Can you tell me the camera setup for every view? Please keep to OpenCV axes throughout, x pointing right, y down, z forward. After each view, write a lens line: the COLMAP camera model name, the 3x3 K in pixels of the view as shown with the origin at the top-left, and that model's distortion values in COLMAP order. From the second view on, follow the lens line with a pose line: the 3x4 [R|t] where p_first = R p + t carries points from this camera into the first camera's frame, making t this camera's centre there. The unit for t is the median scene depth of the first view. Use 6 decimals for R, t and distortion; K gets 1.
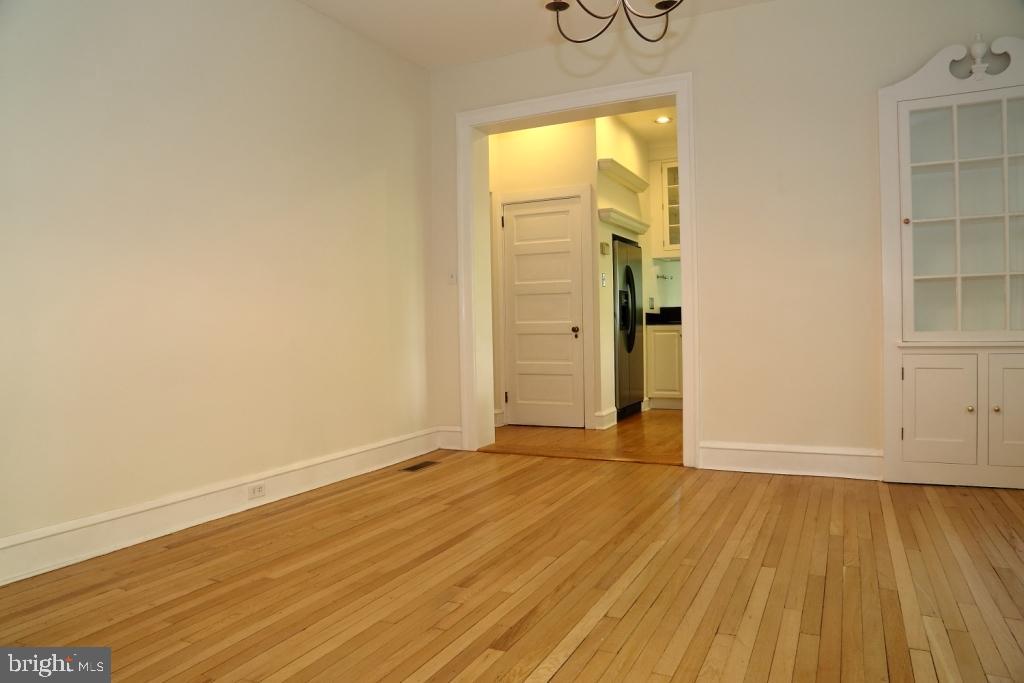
lens RADIAL K [[708.1, 0, 501.5], [0, 708.1, 341.5], [0, 0, 1]] dist [-0.129553, 0.081146]
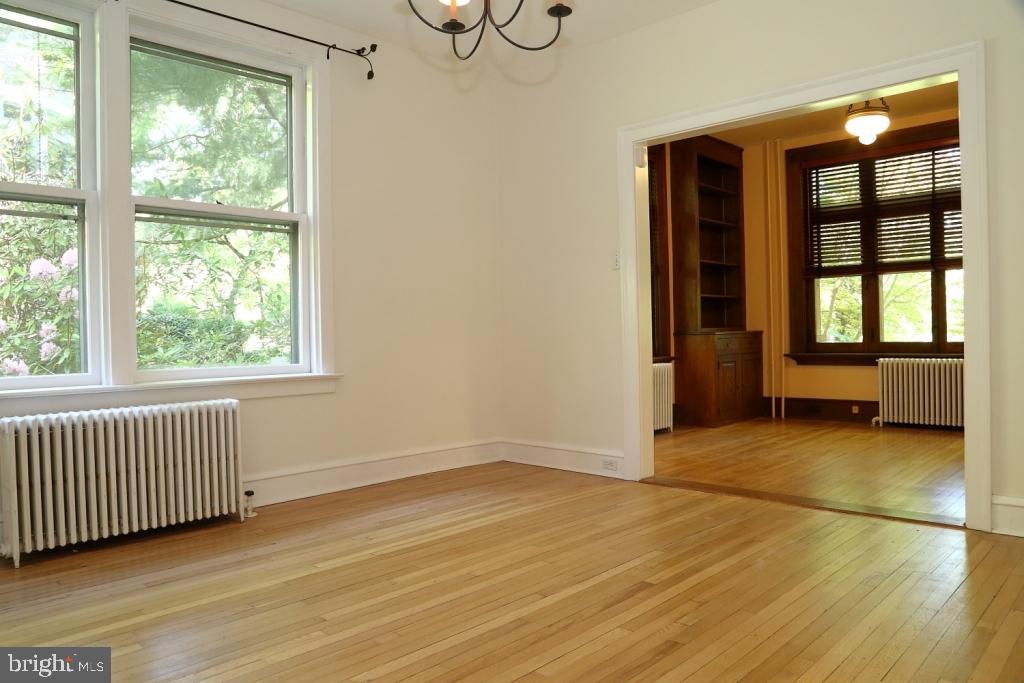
lens RADIAL K [[708.1, 0, 501.5], [0, 708.1, 341.5], [0, 0, 1]] dist [-0.129553, 0.081146]
pose [[-0.952636, 0.036545, 0.301909, -0.099396], [0.046132, 0.998630, 0.024681, -0.036004], [-0.300593, 0.037439, -0.953017, 1.500473]]
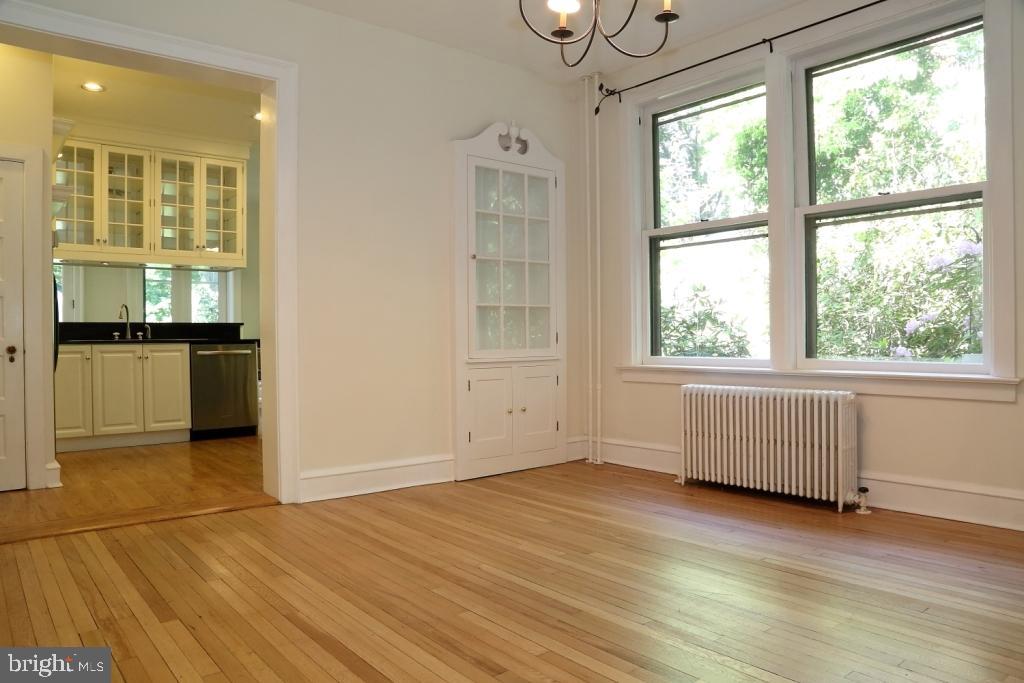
lens RADIAL K [[708.8, 0, 531.3], [0, 708.8, 342.4], [0, 0, 1]] dist [-0.128044, 0.078994]
pose [[0.386124, 0.010566, 0.922386, -0.615879], [0.020528, 0.999588, -0.020044, -0.000746], [-0.922219, 0.026674, 0.385748, 0.537209]]
